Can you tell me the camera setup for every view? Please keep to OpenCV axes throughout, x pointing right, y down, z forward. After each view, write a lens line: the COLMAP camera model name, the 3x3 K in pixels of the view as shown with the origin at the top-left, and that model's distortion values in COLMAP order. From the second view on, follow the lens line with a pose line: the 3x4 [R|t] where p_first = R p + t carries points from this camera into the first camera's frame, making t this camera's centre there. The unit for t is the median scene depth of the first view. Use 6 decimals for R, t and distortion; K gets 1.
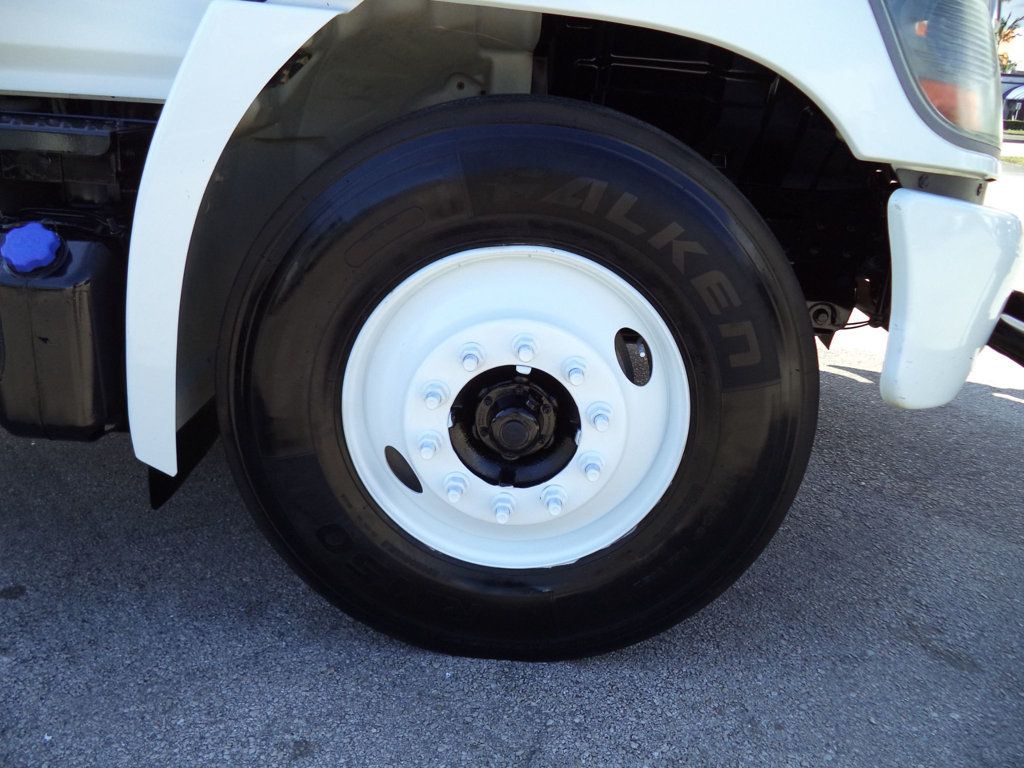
lens RADIAL K [[825.7, 0, 517.8], [0, 825.7, 377.5], [0, 0, 1]] dist [-0.028318, 0.000541]
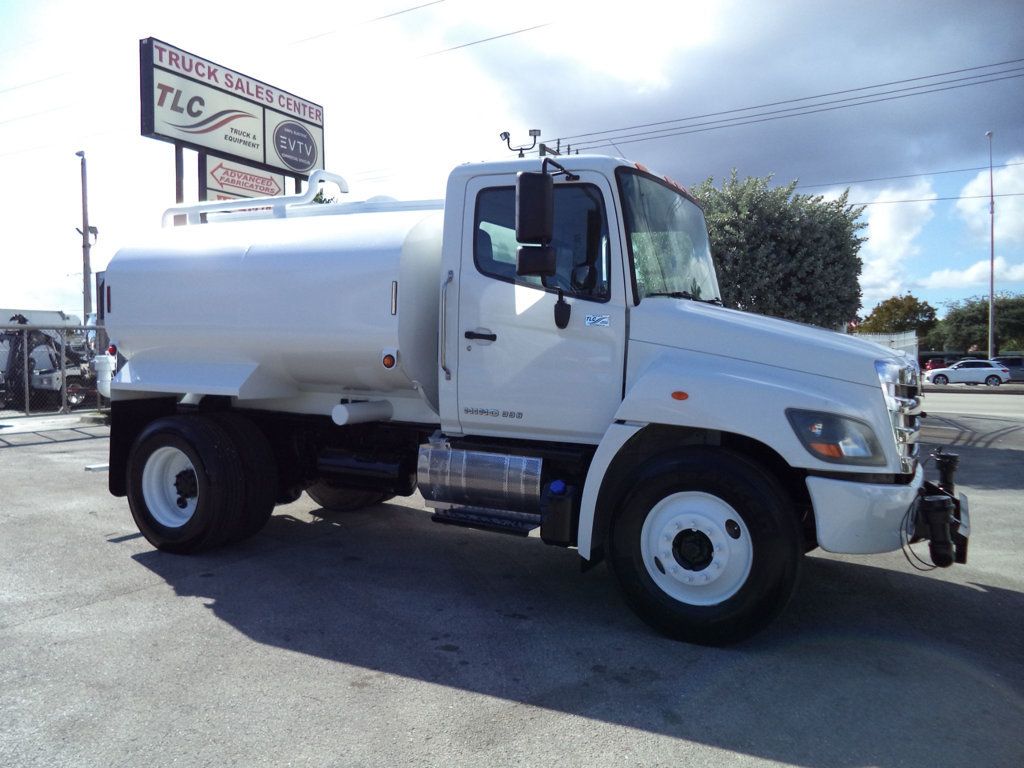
lens RADIAL K [[825.7, 0, 507.7], [0, 825.7, 382.2], [0, 0, 1]] dist [-0.028318, 0.000541]
pose [[0.888502, -0.031942, -0.457759, 0.811035], [-0.112206, 0.952167, -0.284230, 0.416155], [0.444942, 0.303903, 0.842419, -2.098426]]
